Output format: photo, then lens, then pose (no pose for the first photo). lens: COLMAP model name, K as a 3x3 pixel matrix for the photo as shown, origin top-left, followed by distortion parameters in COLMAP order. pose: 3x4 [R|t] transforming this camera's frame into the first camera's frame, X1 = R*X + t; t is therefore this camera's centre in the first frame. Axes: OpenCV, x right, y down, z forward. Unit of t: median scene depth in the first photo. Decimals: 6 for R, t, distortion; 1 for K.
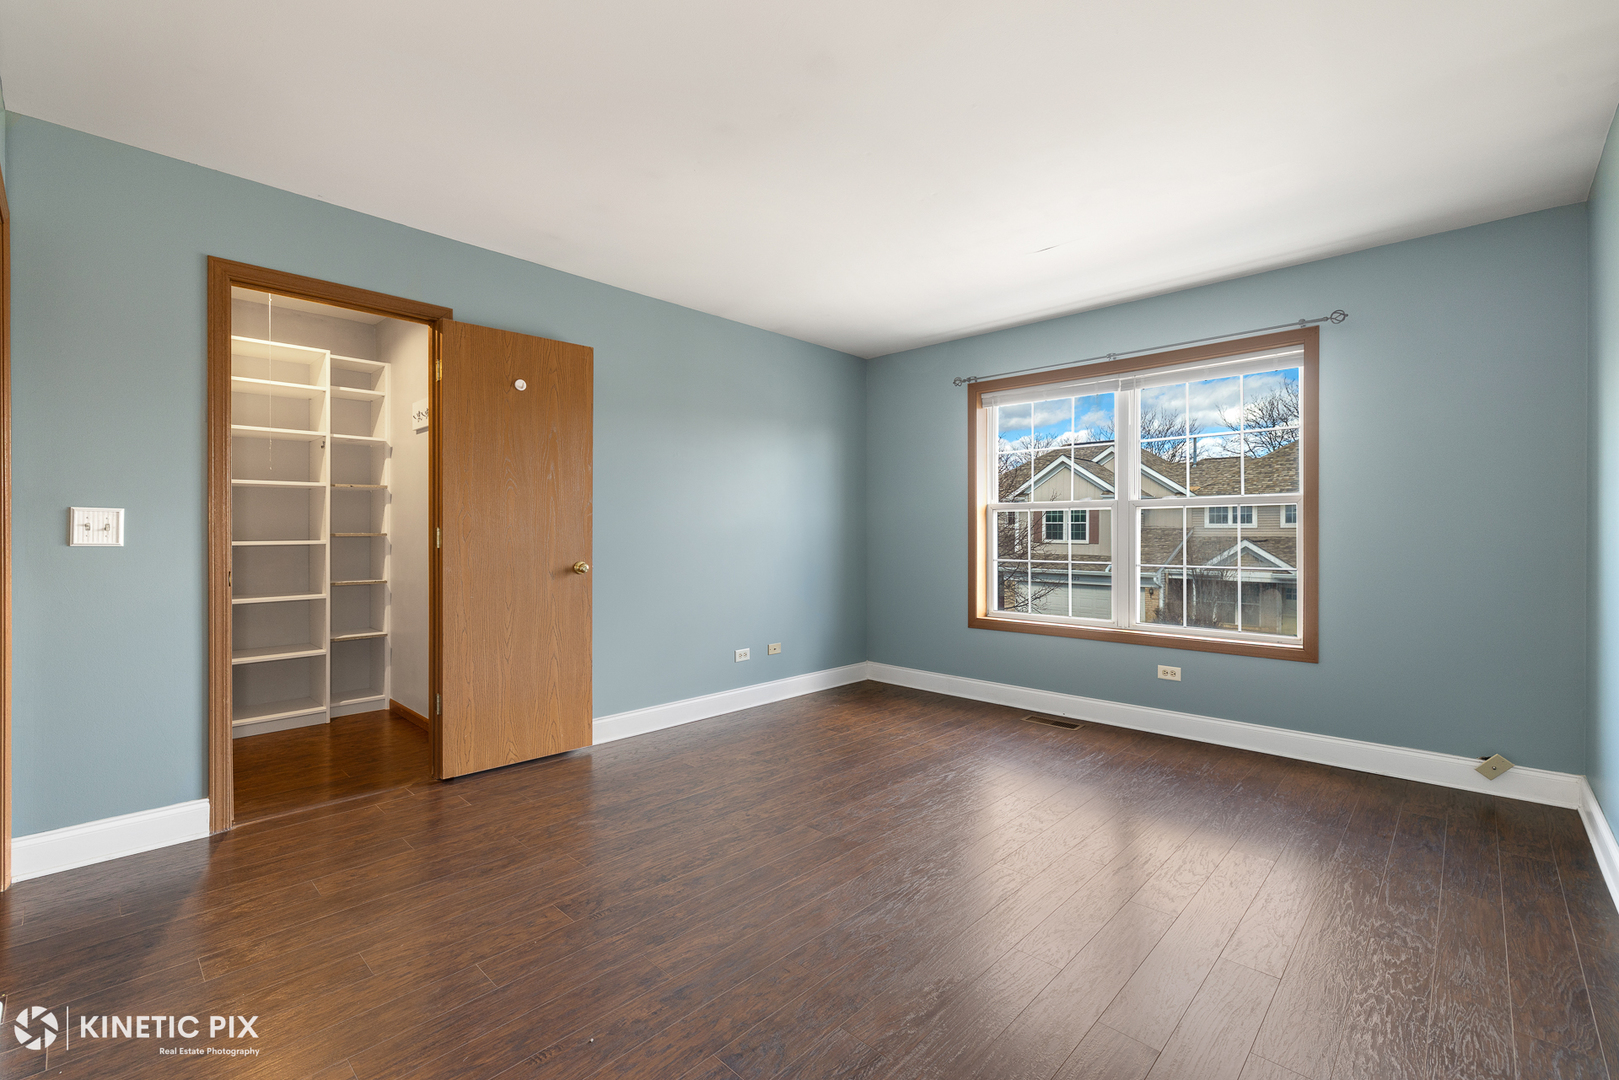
lens RADIAL K [[704.9, 0, 807.8], [0, 704.9, 527.9], [0, 0, 1]] dist [0.001107, 0.002064]
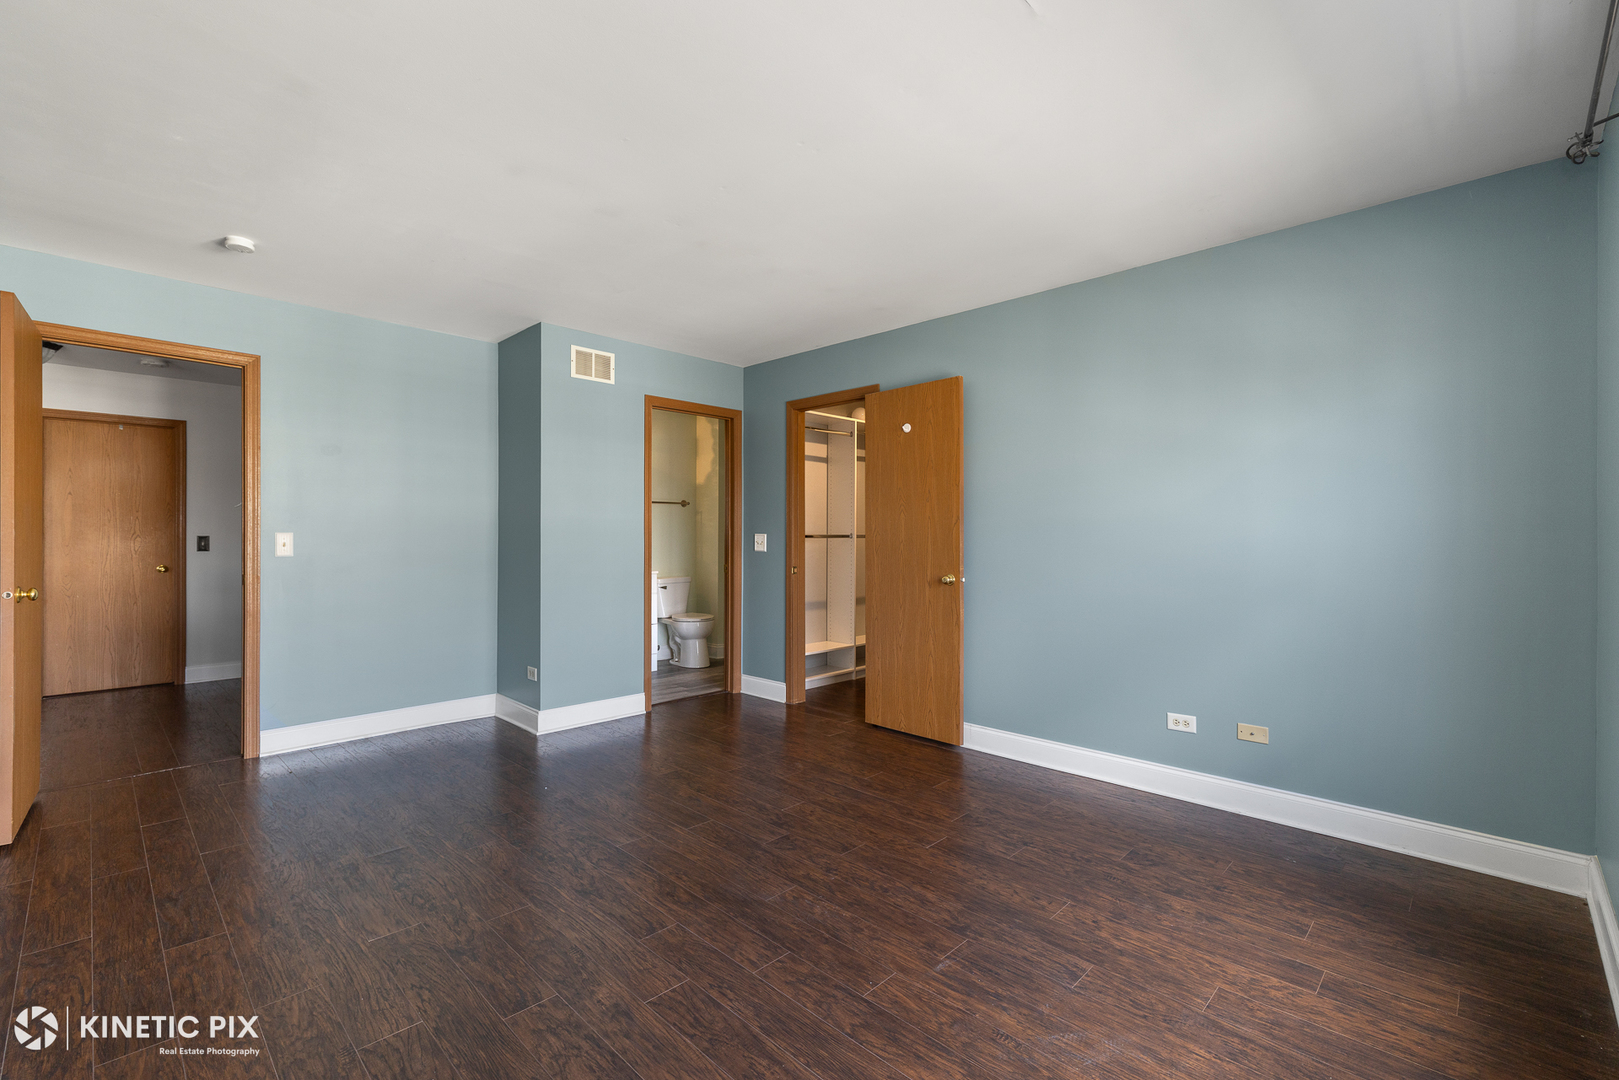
lens RADIAL K [[704.9, 0, 802.7], [0, 704.9, 532.8], [0, 0, 1]] dist [0.001107, 0.002064]
pose [[-0.022918, -0.011048, -0.999676, 0.829173], [0.001890, 0.999937, -0.011094, -0.005160], [0.999736, -0.002143, -0.022895, 0.841111]]
